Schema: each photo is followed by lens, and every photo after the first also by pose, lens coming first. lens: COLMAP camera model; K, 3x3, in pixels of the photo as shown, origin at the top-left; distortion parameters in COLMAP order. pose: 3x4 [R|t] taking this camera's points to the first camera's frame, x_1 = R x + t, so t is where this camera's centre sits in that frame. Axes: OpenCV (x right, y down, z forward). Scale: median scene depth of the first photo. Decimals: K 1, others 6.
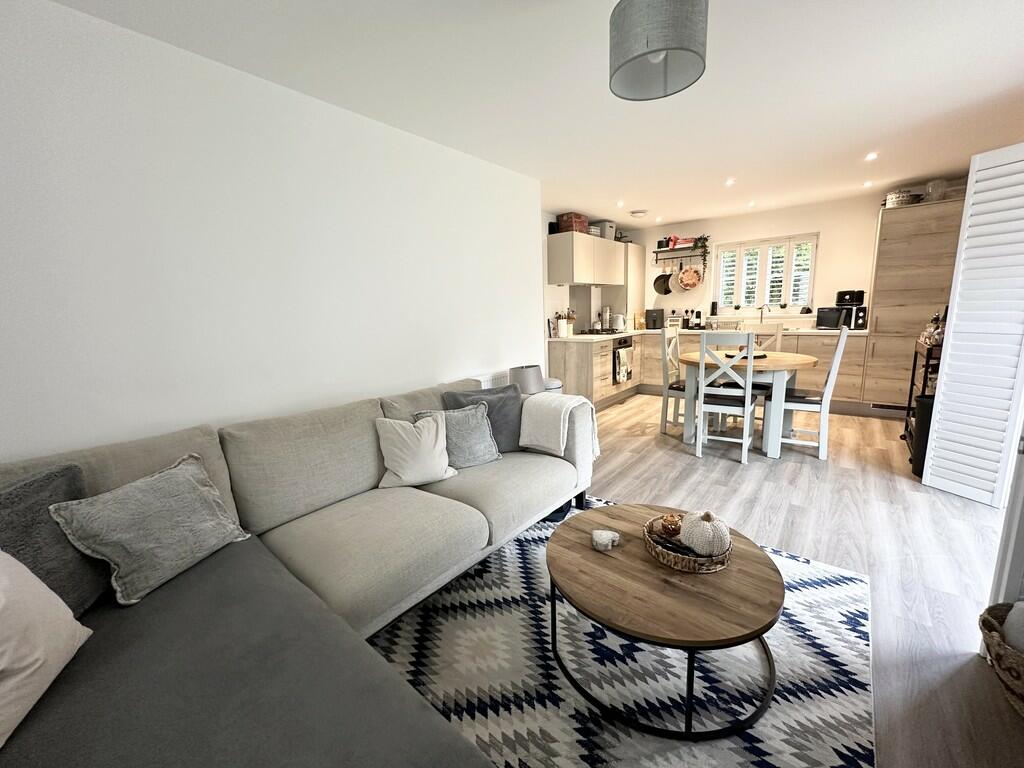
lens RADIAL K [[408.3, 0, 511.6], [0, 408.3, 383.5], [0, 0, 1]] dist [-0.001456, 0.000401]
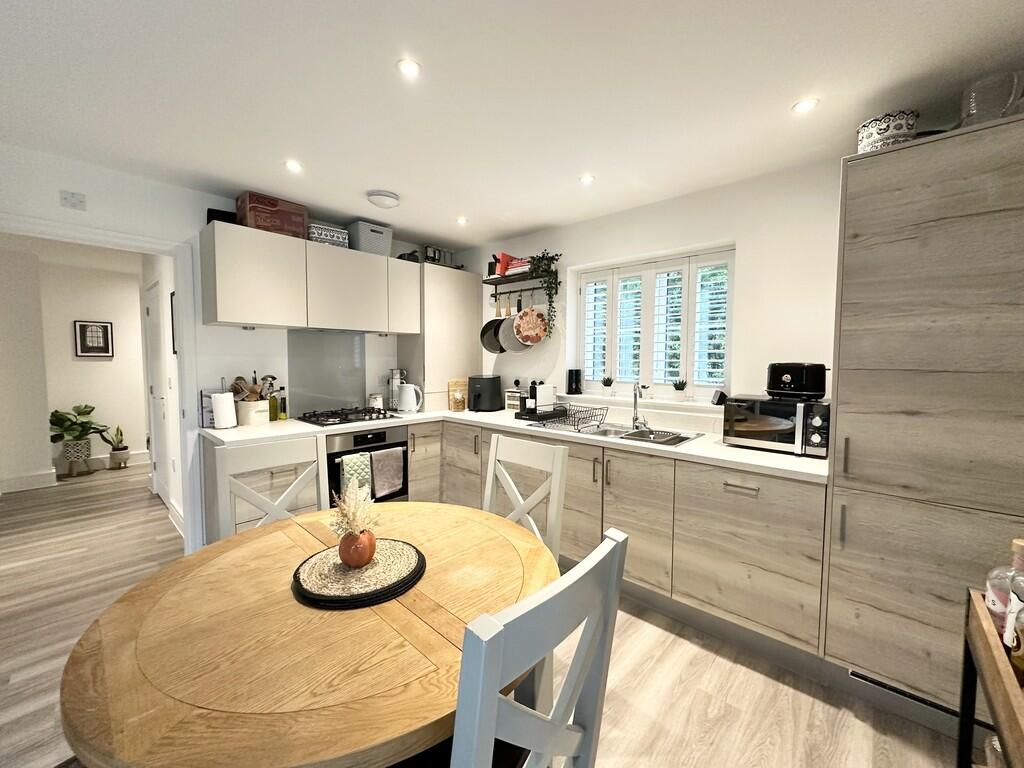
lens RADIAL K [[408.3, 0, 512.4], [0, 408.3, 383.2], [0, 0, 1]] dist [-0.001456, 0.000401]
pose [[0.997511, 0.045767, -0.053639, 0.477260], [-0.051807, 0.991752, -0.117233, -0.120361], [0.047831, 0.119720, 0.991655, 0.478972]]
